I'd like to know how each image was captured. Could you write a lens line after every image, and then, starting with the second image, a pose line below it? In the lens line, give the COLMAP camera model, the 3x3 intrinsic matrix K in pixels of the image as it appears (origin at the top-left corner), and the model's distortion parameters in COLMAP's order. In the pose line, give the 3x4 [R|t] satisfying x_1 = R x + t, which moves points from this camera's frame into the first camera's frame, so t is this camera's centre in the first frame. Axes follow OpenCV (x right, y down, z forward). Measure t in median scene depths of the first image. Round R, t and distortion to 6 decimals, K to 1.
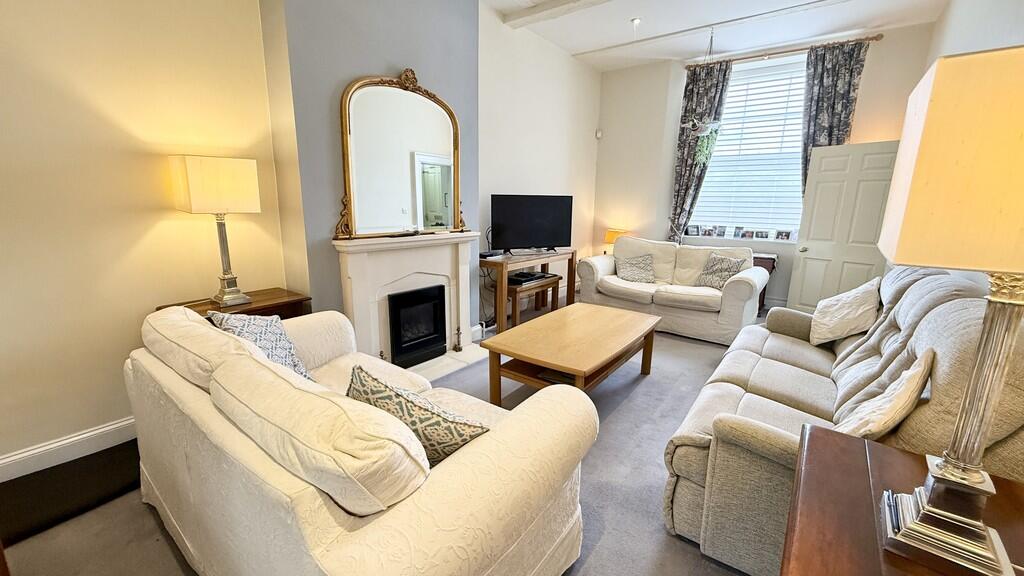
lens RADIAL K [[405.4, 0, 512.7], [0, 405.4, 284.8], [0, 0, 1]] dist [-0.002189, 0.000021]
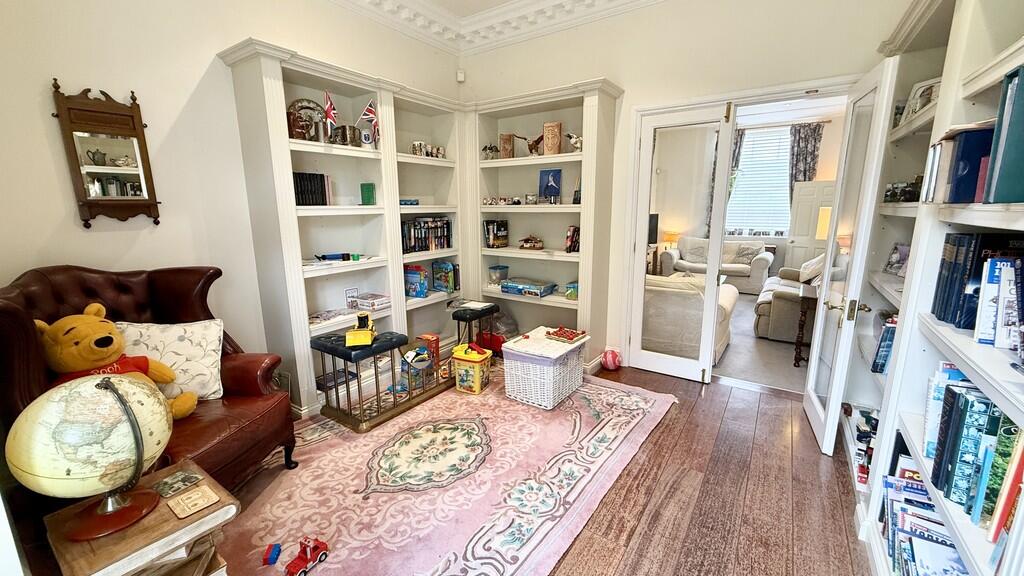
lens RADIAL K [[405.4, 0, 511.5], [0, 405.4, 288.0], [0, 0, 1]] dist [-0.002189, 0.000021]
pose [[0.998953, -0.034281, 0.030306, -0.542517], [0.034397, 0.999403, -0.003303, 0.077292], [-0.030175, 0.004342, 0.999535, -0.696744]]
